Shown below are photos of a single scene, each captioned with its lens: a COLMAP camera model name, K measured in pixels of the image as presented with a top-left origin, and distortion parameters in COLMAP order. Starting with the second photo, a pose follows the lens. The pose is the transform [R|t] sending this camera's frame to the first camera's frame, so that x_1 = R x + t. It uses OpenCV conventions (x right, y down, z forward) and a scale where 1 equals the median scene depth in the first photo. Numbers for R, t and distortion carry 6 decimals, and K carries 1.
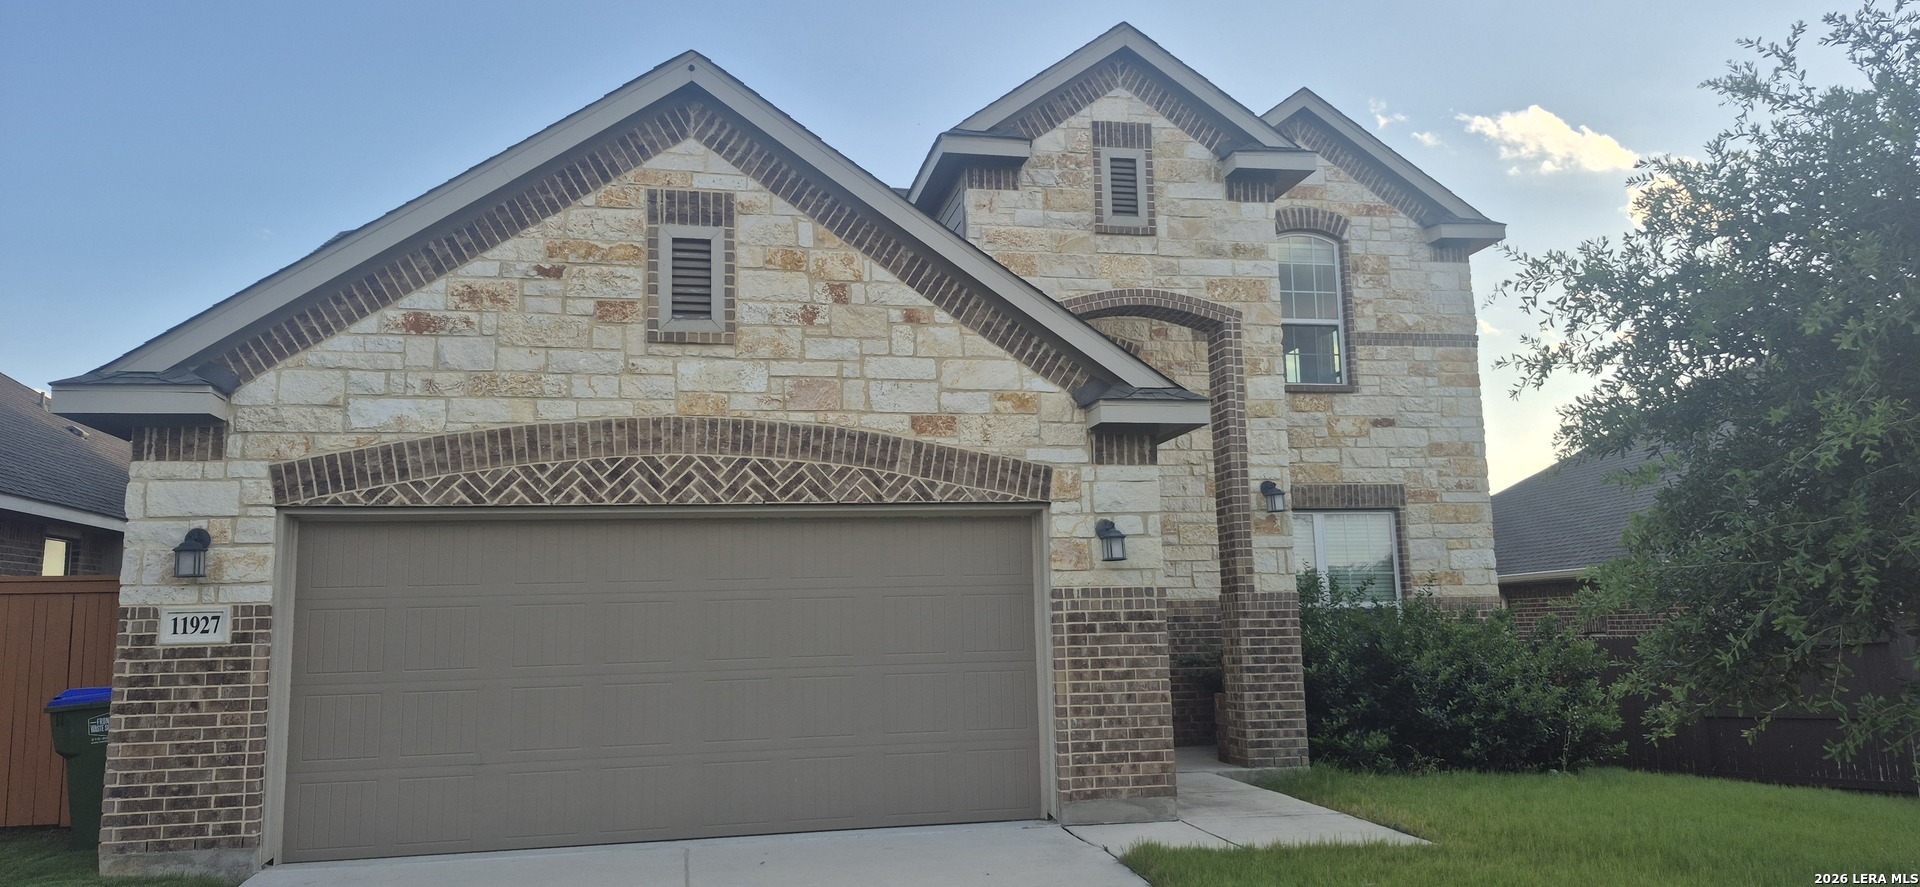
lens RADIAL K [[1341.3, 0, 954.6], [0, 1341.3, 432.4], [0, 0, 1]] dist [0.057736, -0.024740]
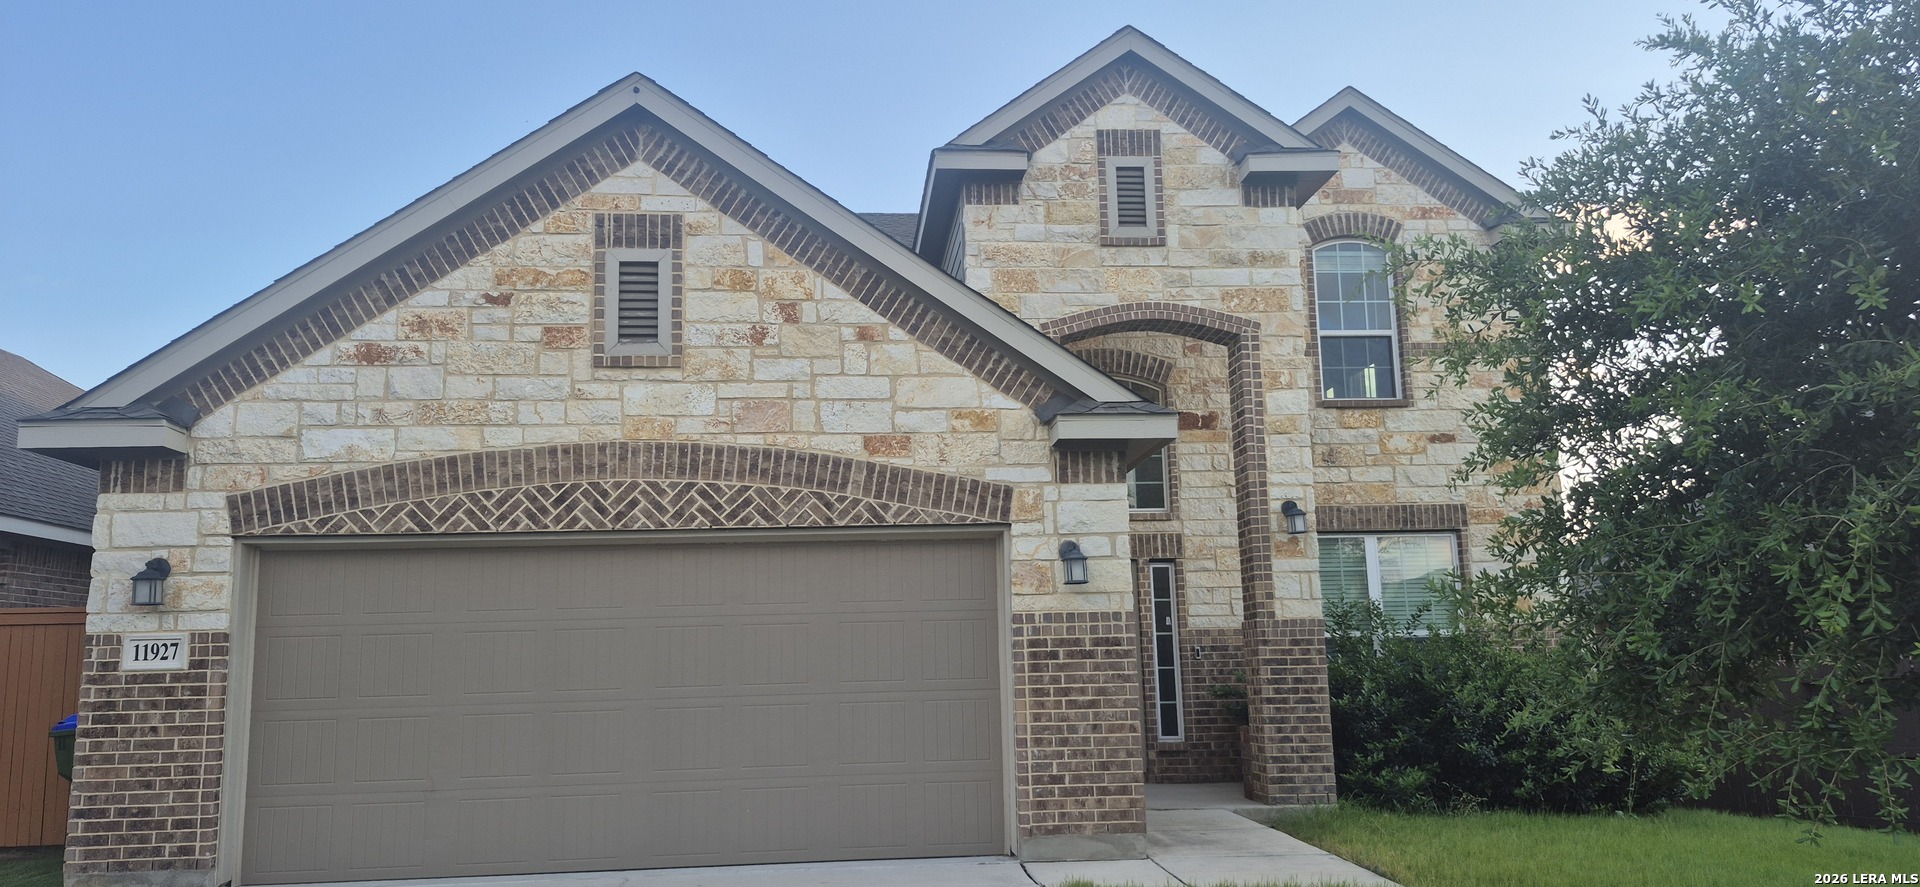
lens RADIAL K [[1341.3, 0, 962.4], [0, 1341.3, 456.5], [0, 0, 1]] dist [0.057736, -0.024740]
pose [[0.992310, -0.018753, -0.122348, 0.158007], [0.017729, 0.999798, -0.009449, 0.012841], [0.122500, 0.007207, 0.992442, 0.044861]]
